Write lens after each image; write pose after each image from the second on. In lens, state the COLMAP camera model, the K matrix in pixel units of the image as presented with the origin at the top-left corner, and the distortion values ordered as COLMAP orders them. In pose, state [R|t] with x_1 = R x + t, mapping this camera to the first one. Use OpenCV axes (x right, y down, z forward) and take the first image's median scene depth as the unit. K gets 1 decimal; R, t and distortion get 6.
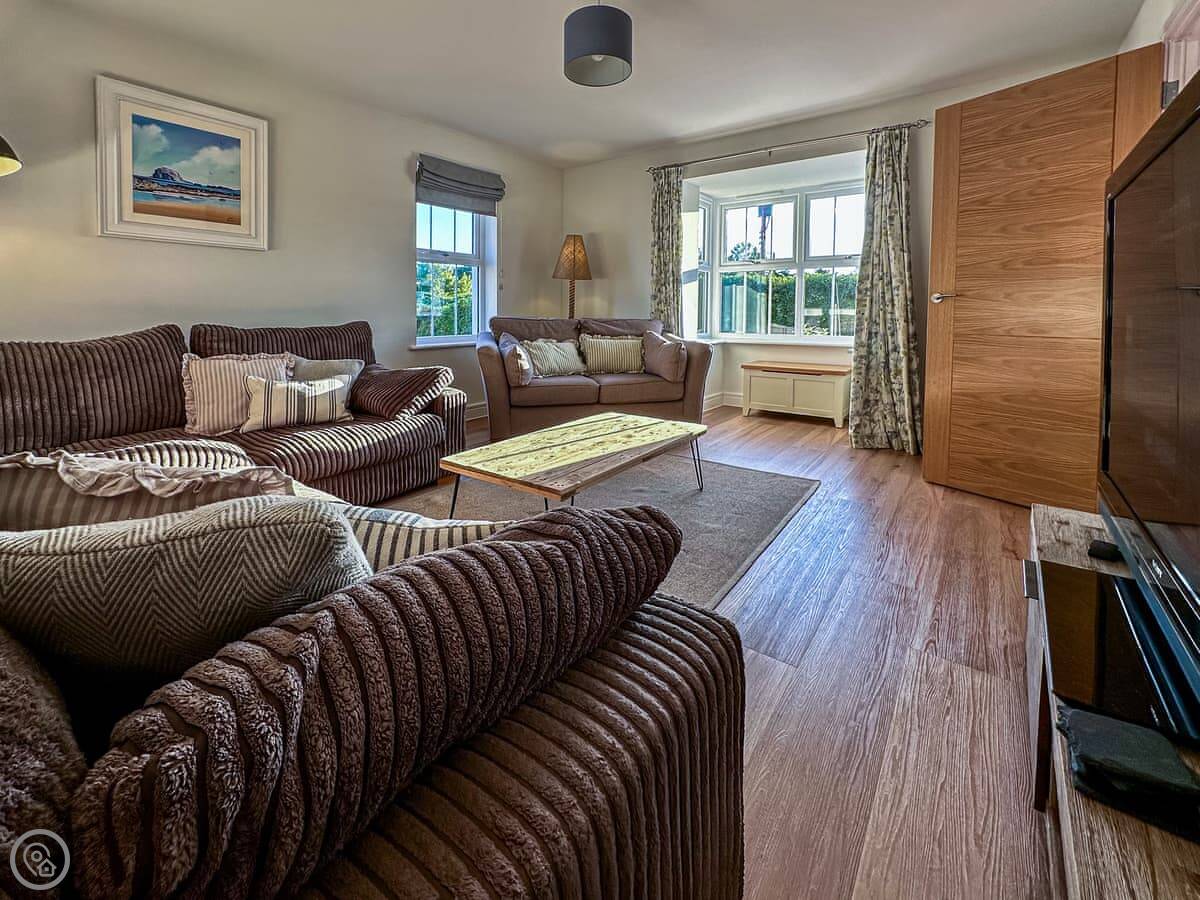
lens RADIAL K [[1063.9, 0, 600.0], [0, 1063.9, 450.0], [0, 0, 1]] dist [-0.067184, 0.000168]
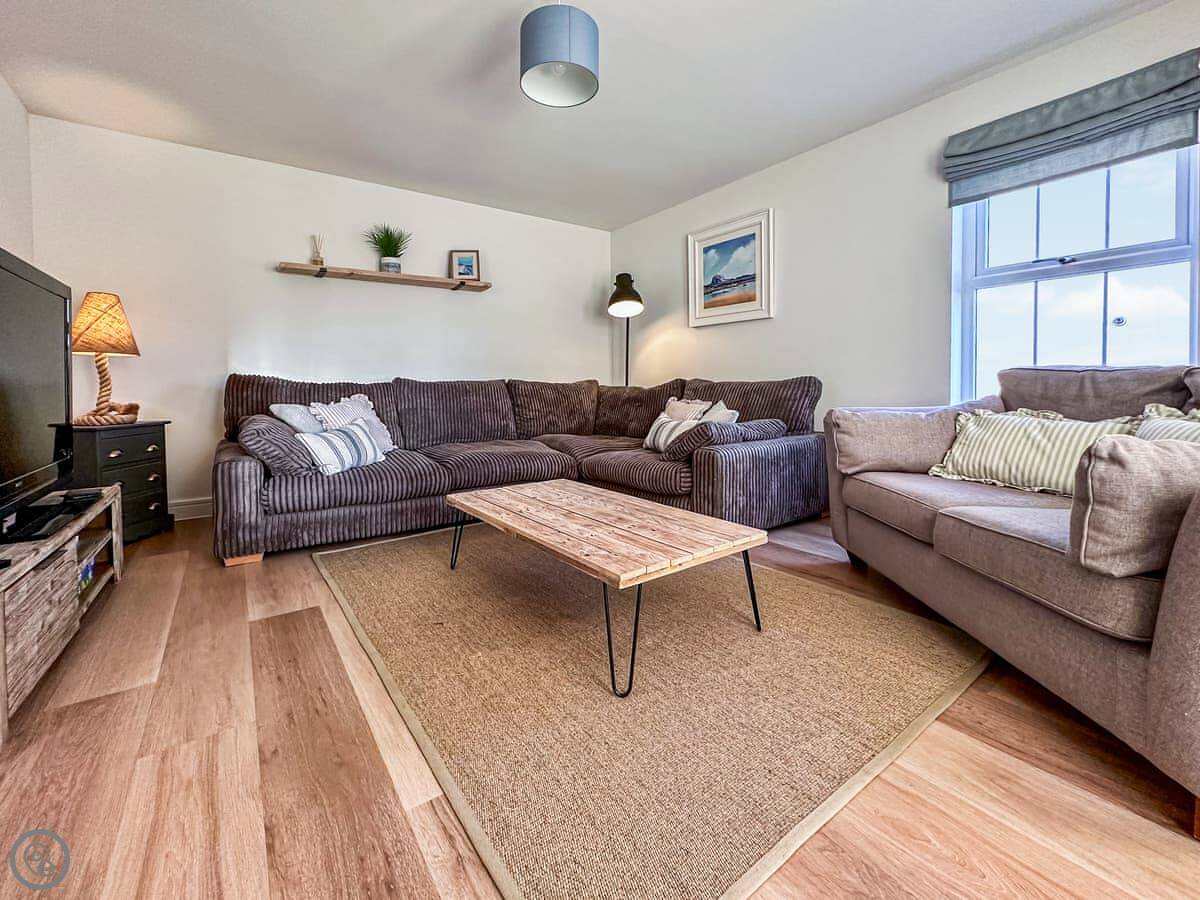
lens RADIAL K [[1063.9, 0, 600.0], [0, 1063.9, 450.0], [0, 0, 1]] dist [-0.067184, 0.000168]
pose [[-0.775020, 0.046160, -0.630248, 0.680409], [-0.067848, 0.985486, 0.155611, -0.249287], [0.628283, 0.163362, -0.760640, 2.097203]]
